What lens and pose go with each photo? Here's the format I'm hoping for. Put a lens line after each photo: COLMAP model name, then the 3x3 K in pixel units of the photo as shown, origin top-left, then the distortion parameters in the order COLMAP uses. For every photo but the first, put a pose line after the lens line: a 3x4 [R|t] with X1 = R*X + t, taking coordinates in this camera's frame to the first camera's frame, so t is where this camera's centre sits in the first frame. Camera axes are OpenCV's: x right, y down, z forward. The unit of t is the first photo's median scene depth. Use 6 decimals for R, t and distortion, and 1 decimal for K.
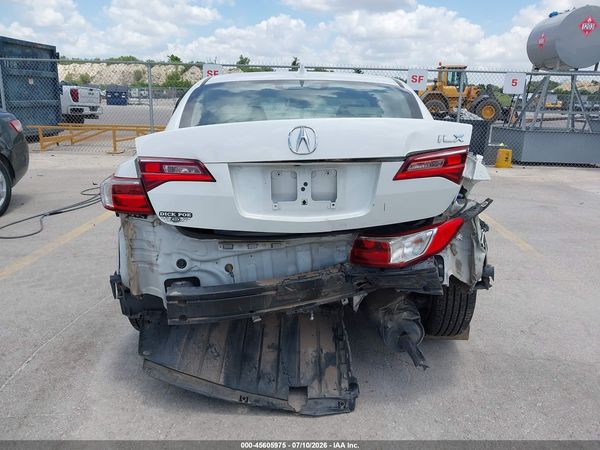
lens RADIAL K [[480.1, 0, 287.6], [0, 480.1, 221.0], [0, 0, 1]] dist [0.012187, -0.005782]
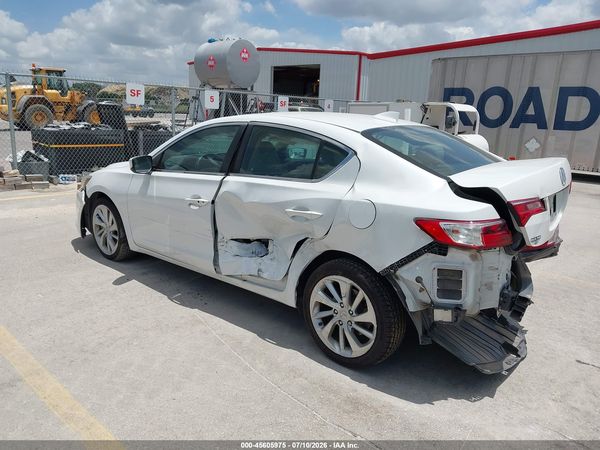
lens RADIAL K [[480.1, 0, 295.6], [0, 480.1, 221.6], [0, 0, 1]] dist [0.012187, -0.005782]
pose [[0.644628, -0.168115, 0.745783, -1.118951], [0.168840, 0.982741, 0.075592, -0.186222], [-0.745619, 0.077189, 0.661887, 0.393433]]
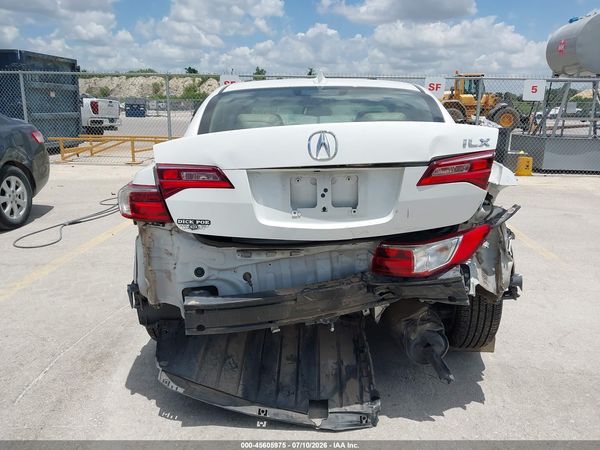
lens RADIAL K [[480.1, 0, 287.2], [0, 480.1, 219.0], [0, 0, 1]] dist [0.012187, -0.005782]
pose [[0.999414, -0.003123, -0.034095, -0.005456], [0.002279, 0.999691, -0.024749, 0.003326], [0.034162, 0.024656, 0.999112, 0.017029]]
